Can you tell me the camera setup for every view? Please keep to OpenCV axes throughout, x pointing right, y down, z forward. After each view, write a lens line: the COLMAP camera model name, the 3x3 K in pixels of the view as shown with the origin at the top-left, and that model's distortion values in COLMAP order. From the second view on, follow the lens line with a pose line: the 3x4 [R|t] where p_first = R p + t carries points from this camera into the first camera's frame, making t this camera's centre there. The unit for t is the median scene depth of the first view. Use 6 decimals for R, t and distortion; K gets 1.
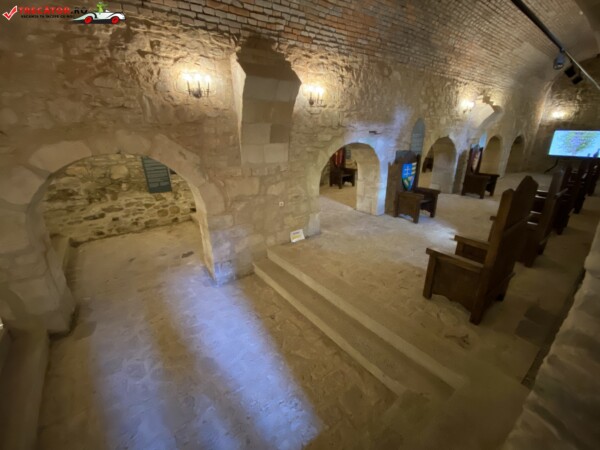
lens RADIAL K [[235.8, 0, 300.6], [0, 235.8, 223.0], [0, 0, 1]] dist [-0.022949, -0.002450]
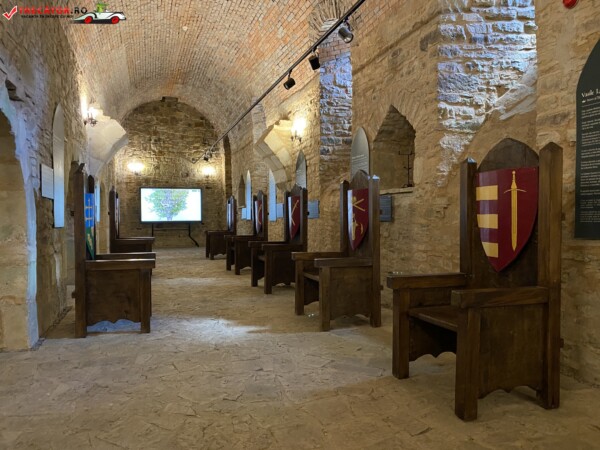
lens RADIAL K [[453.1, 0, 299.3], [0, 453.1, 223.6], [0, 0, 1]] dist [-0.004886, 0.007325]
pose [[0.287815, 0.004789, 0.957674, -0.179414], [0.321250, 0.941565, -0.101256, -0.014136], [-0.902198, 0.336796, 0.269458, 0.523861]]
